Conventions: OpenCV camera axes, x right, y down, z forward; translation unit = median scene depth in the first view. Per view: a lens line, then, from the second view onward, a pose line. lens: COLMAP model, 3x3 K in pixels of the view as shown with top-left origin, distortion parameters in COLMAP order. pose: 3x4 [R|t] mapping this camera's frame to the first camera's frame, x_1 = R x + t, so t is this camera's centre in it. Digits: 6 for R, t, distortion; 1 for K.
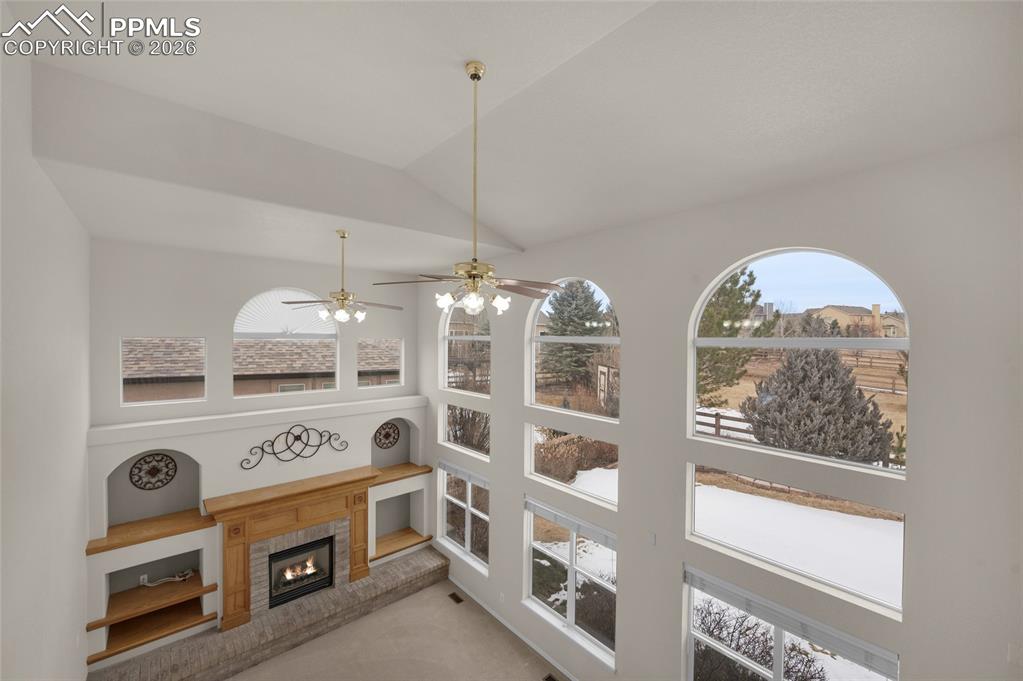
lens RADIAL K [[412.7, 0, 511.7], [0, 412.7, 335.0], [0, 0, 1]] dist [-0.000630, 0.000008]
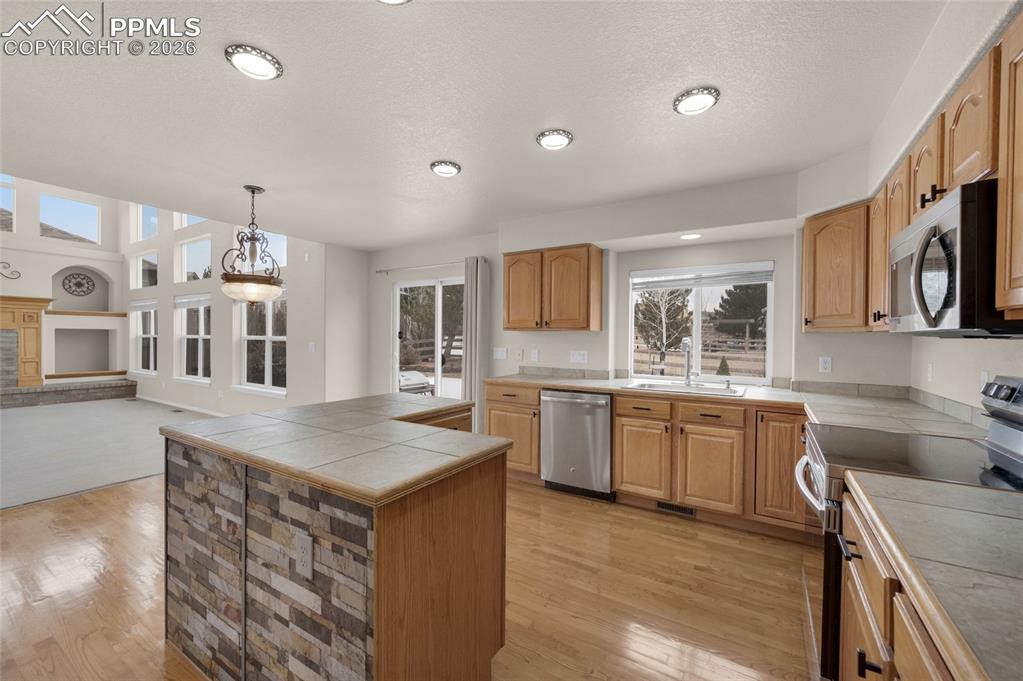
lens RADIAL K [[412.1, 0, 511.5], [0, 412.1, 340.5], [0, 0, 1]] dist [-0.001618, -0.000089]
pose [[0.958692, -0.003520, 0.284425, 0.640480], [0.003990, 0.999991, -0.001073, 0.495359], [-0.284419, 0.002163, 0.958698, -0.531311]]
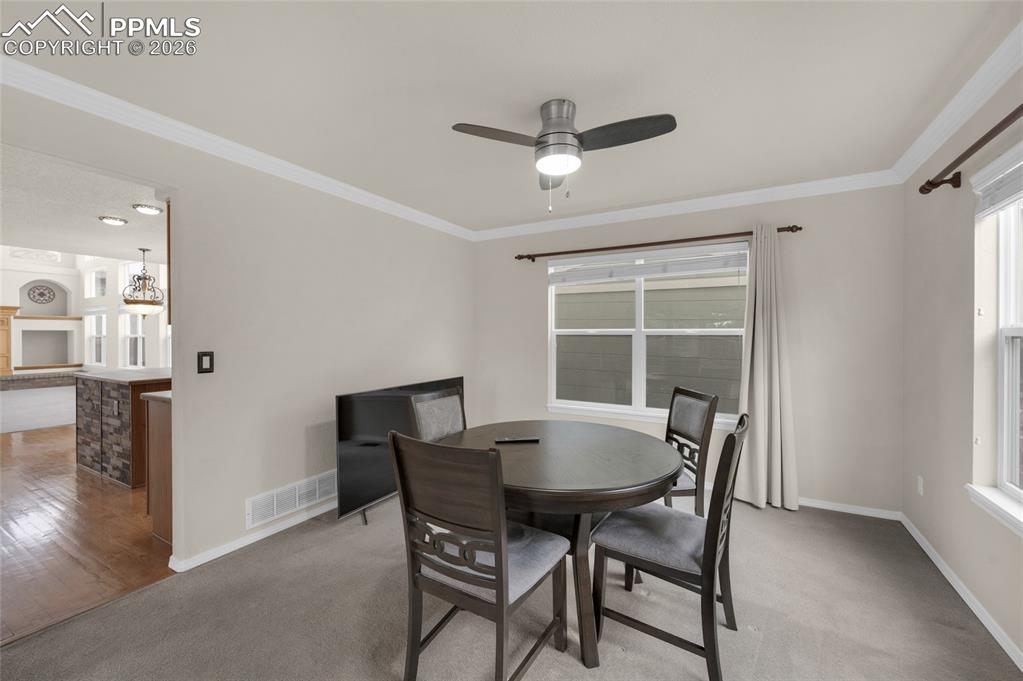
lens RADIAL K [[412.7, 0, 511.7], [0, 412.7, 335.0], [0, 0, 1]] dist [-0.000630, 0.000008]
pose [[0.947497, -0.011385, 0.319563, 0.949667], [0.013728, 0.999893, -0.005079, 0.504416], [-0.319471, 0.009199, 0.947551, -1.053465]]
